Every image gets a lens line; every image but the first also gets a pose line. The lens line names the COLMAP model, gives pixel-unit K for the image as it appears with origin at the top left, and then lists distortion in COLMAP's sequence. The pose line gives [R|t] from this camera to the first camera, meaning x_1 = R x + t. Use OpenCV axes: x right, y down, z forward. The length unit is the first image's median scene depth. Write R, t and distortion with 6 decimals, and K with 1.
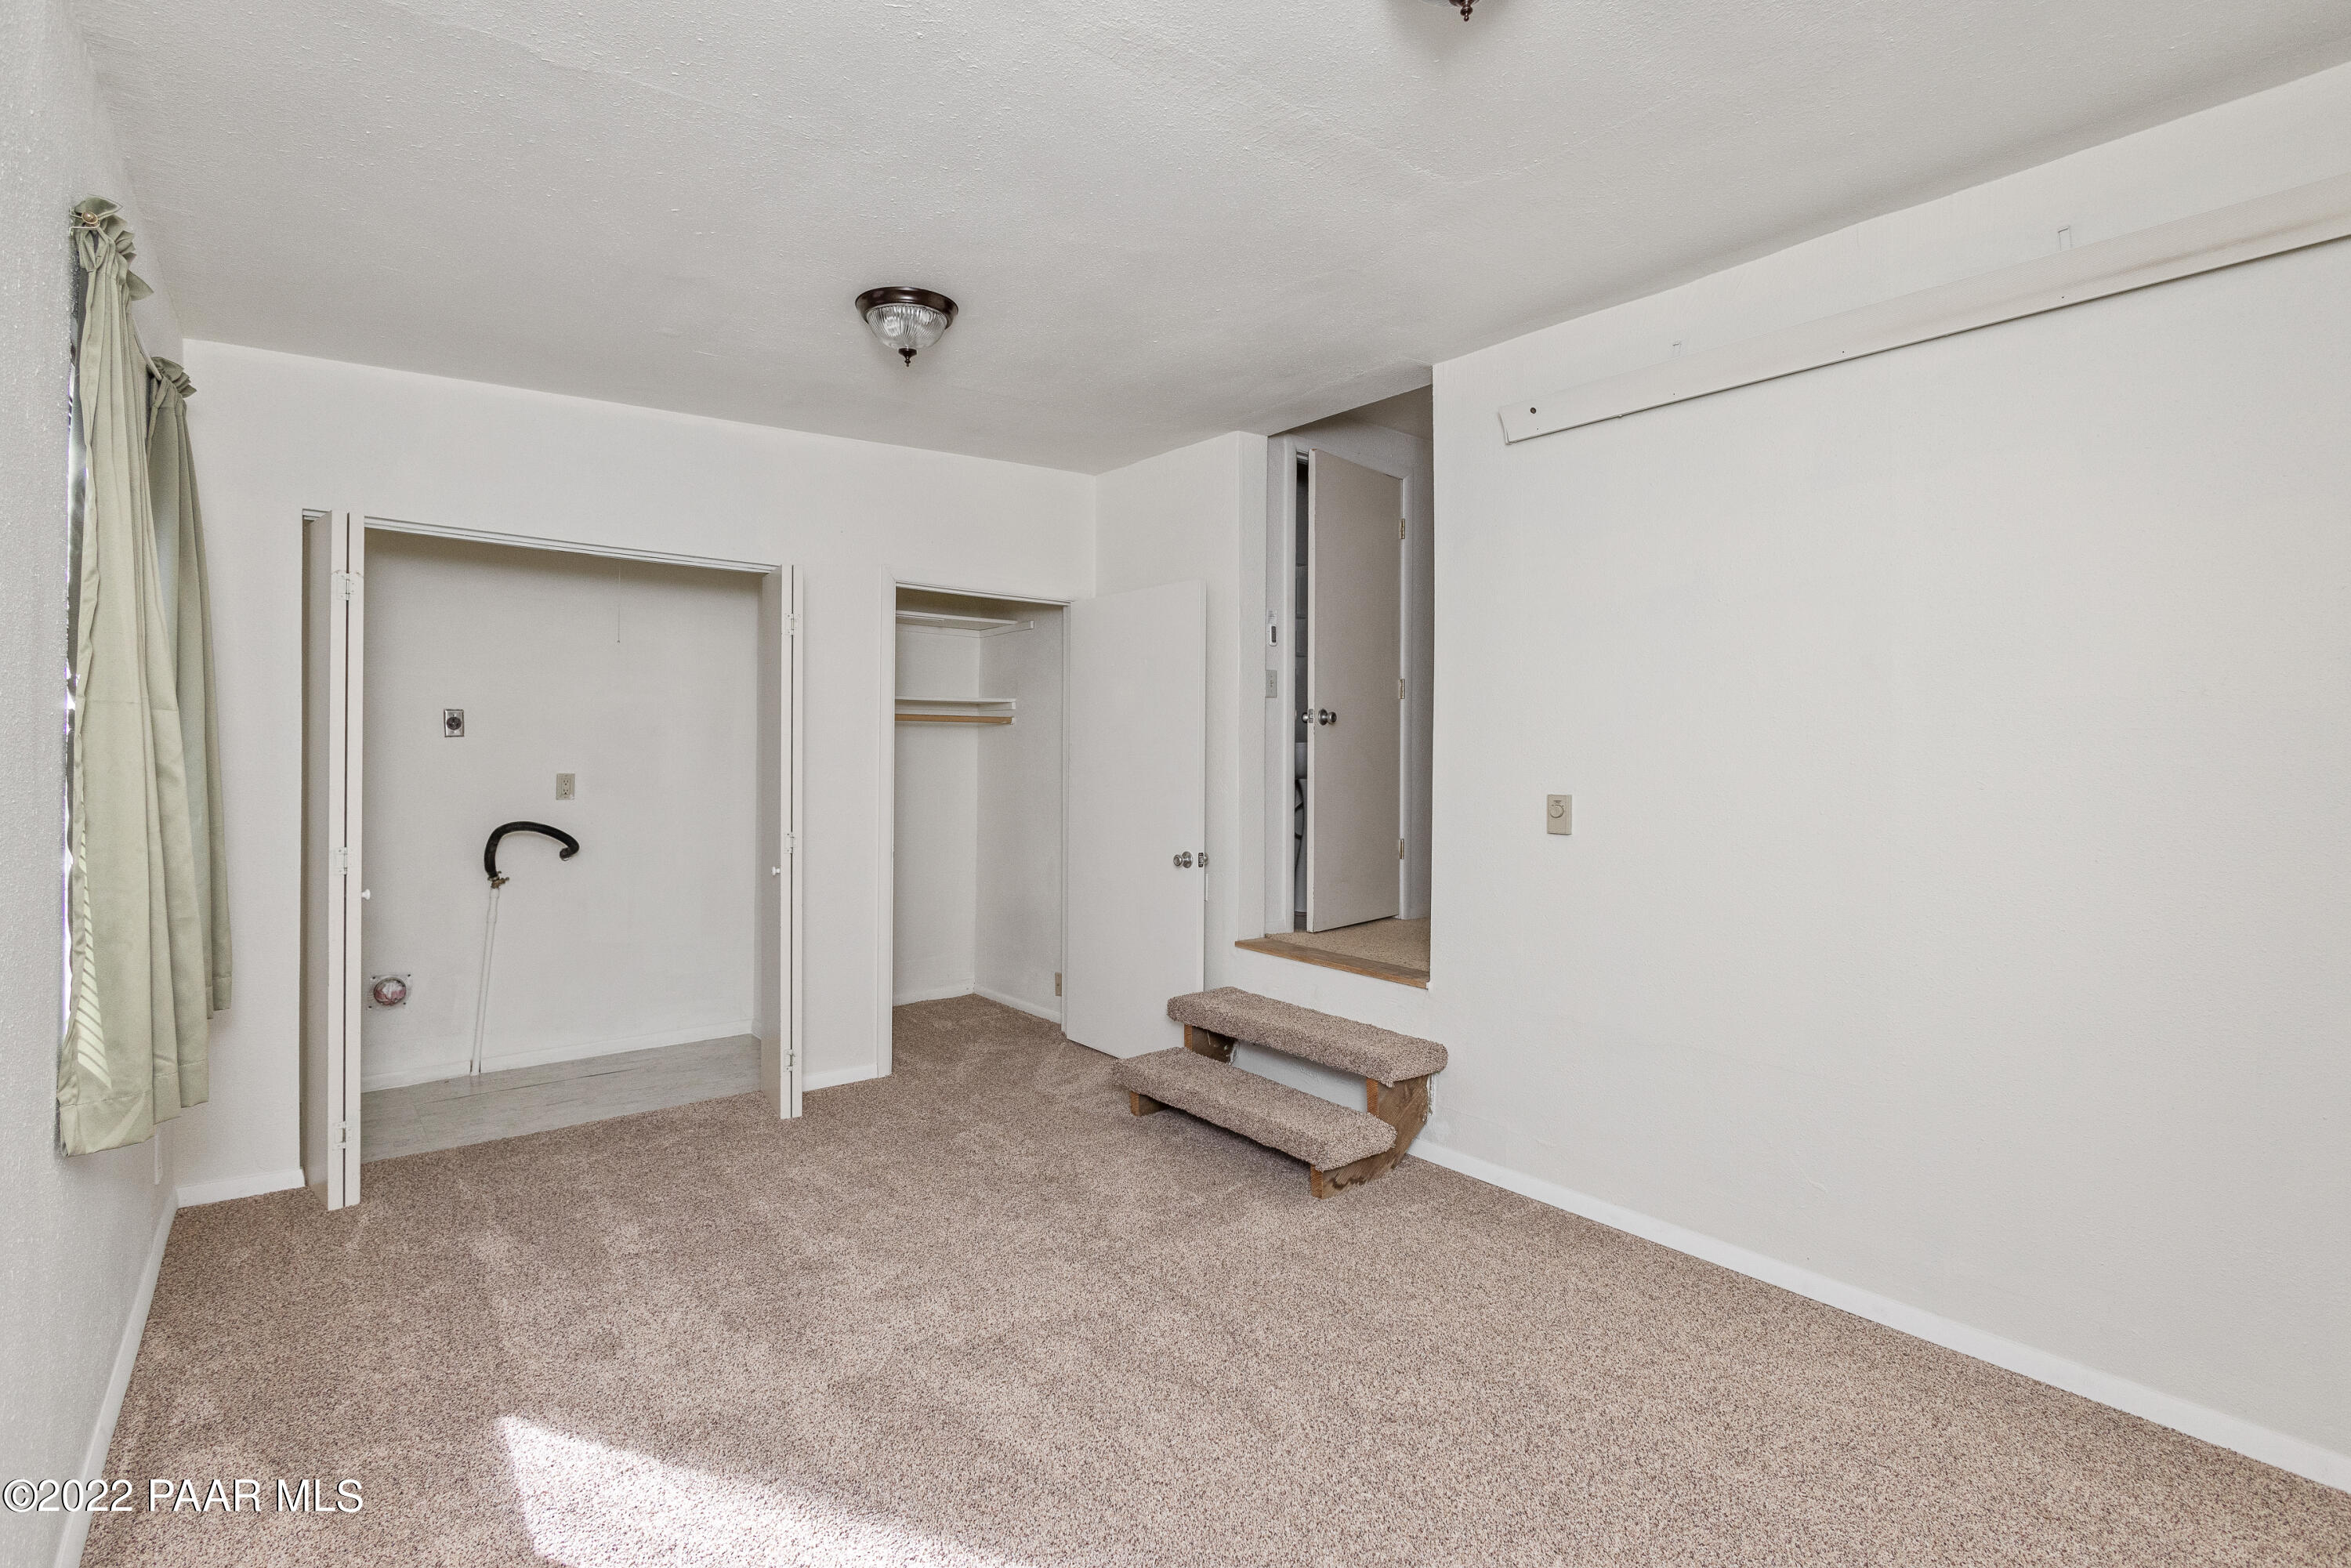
lens RADIAL K [[1082.7, 0, 1177.0], [0, 1082.7, 733.8], [0, 0, 1]] dist [-0.022982, -0.000059]
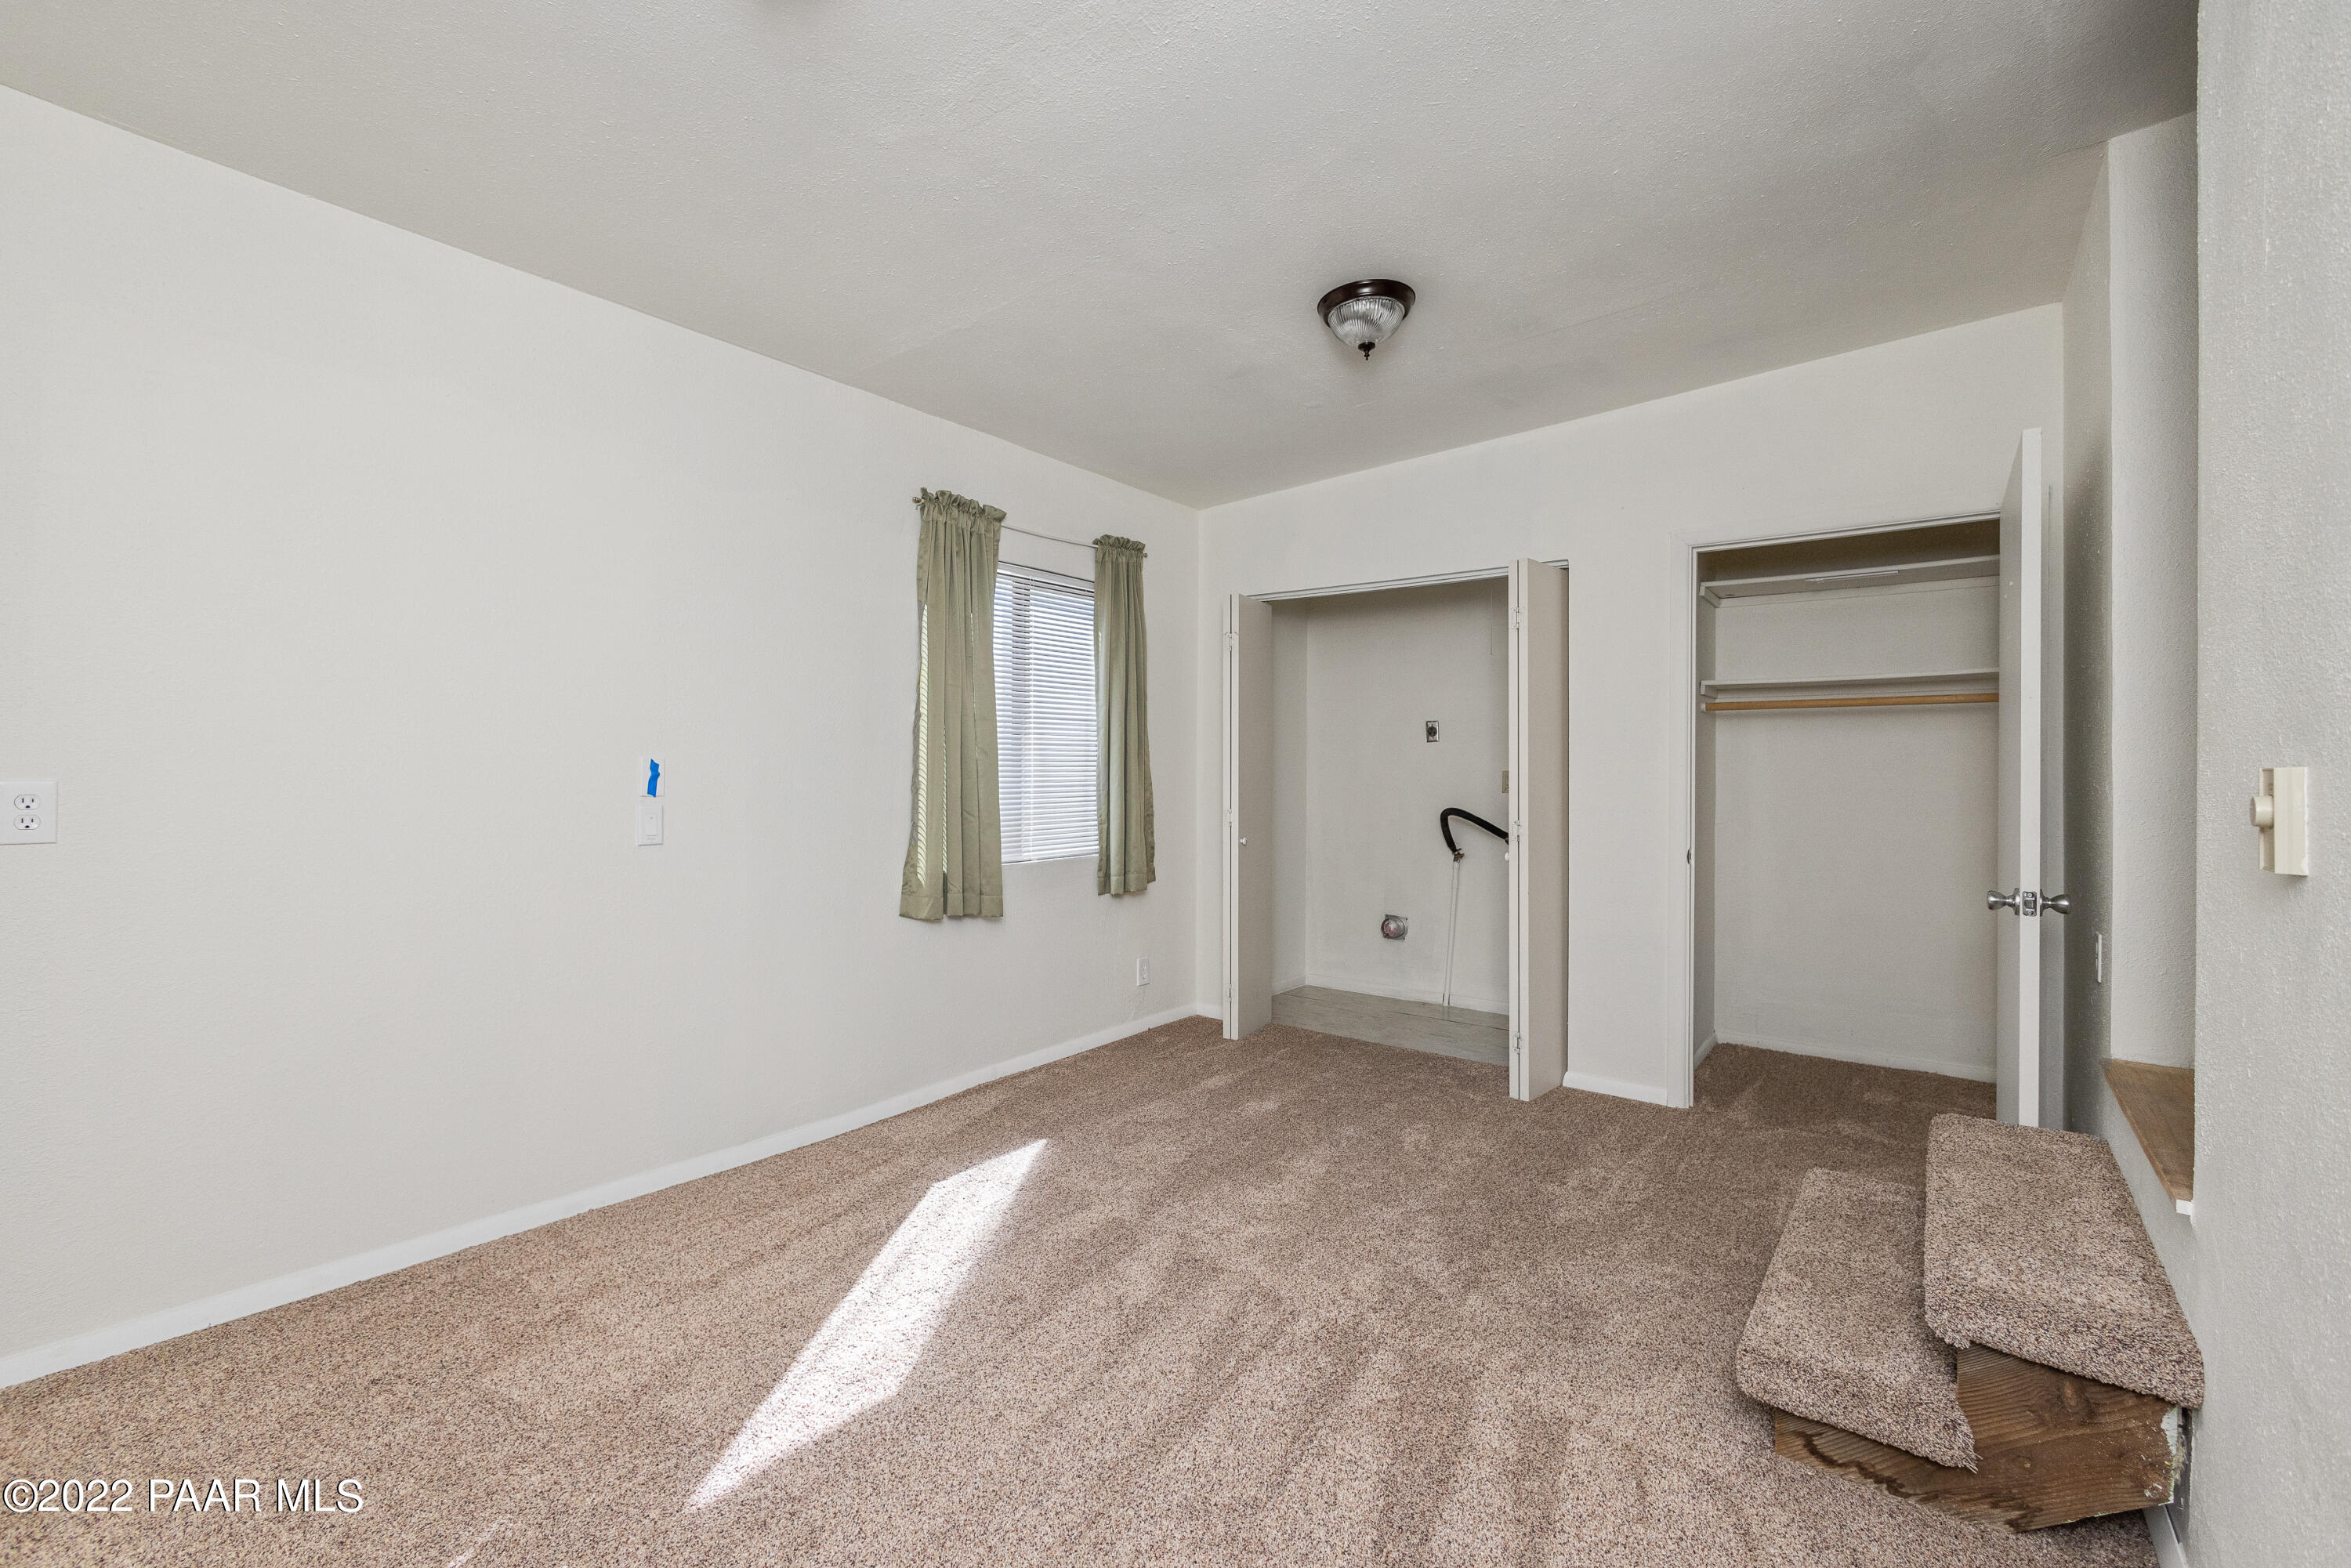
lens RADIAL K [[1012.0, 0, 1166.5], [0, 1012.0, 769.0], [0, 0, 1]] dist [-0.003056, -0.000349]
pose [[0.241089, 0.002851, -0.970499, 0.568359], [0.002276, 0.999991, 0.003503, 0.037958], [0.970500, -0.003053, 0.241080, 0.491526]]
